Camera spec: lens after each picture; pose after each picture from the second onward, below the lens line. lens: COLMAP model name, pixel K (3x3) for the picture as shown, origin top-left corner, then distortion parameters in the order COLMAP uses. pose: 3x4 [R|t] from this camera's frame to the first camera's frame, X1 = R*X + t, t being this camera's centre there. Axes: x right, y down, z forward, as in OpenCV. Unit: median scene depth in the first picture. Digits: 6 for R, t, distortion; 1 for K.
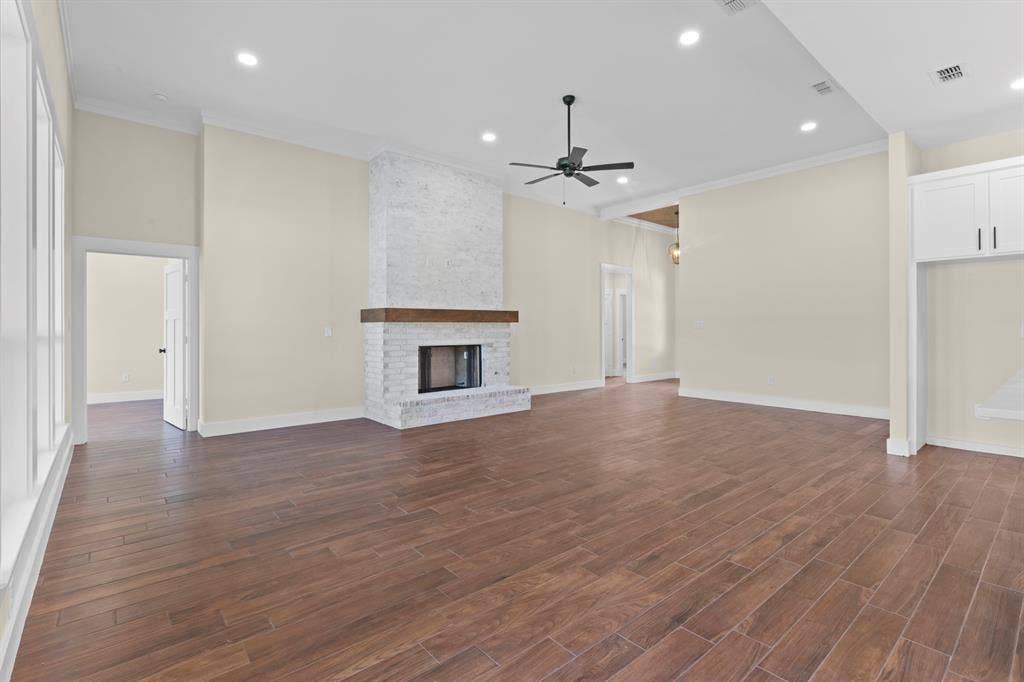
lens RADIAL K [[457.8, 0, 508.7], [0, 457.8, 326.8], [0, 0, 1]] dist [0.001039, -0.000408]
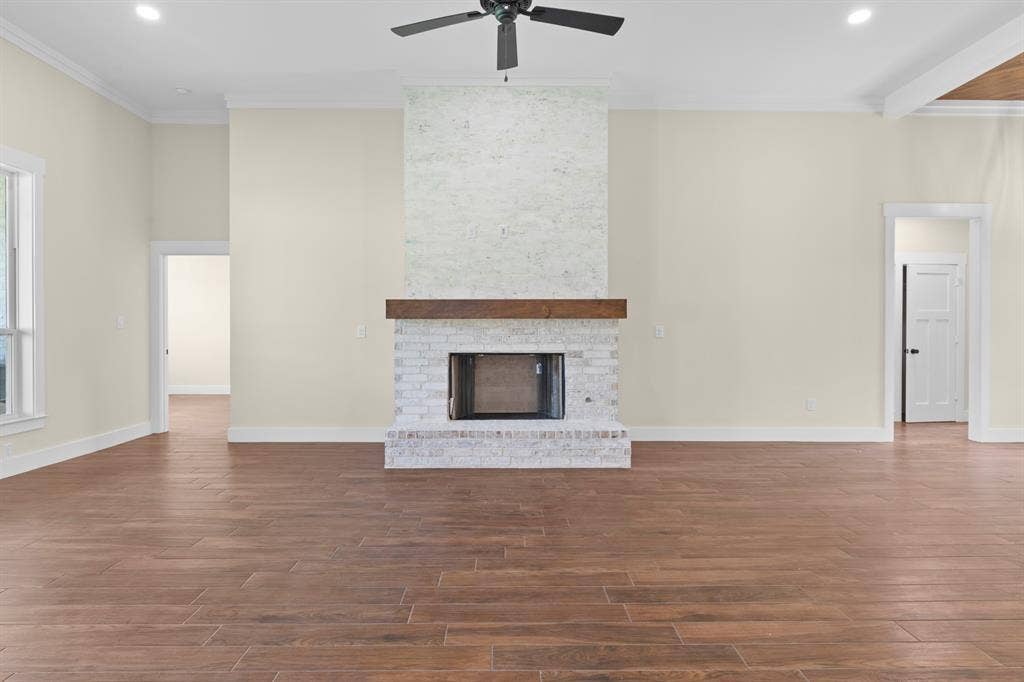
lens RADIAL K [[519.1, 0, 512.2], [0, 519.1, 330.9], [0, 0, 1]] dist [0.001698, 0.000341]
pose [[0.782568, 0.006706, -0.622529, 0.355269], [-0.001691, 0.999961, 0.008646, 0.001437], [0.622563, -0.005713, 0.782549, 0.410229]]
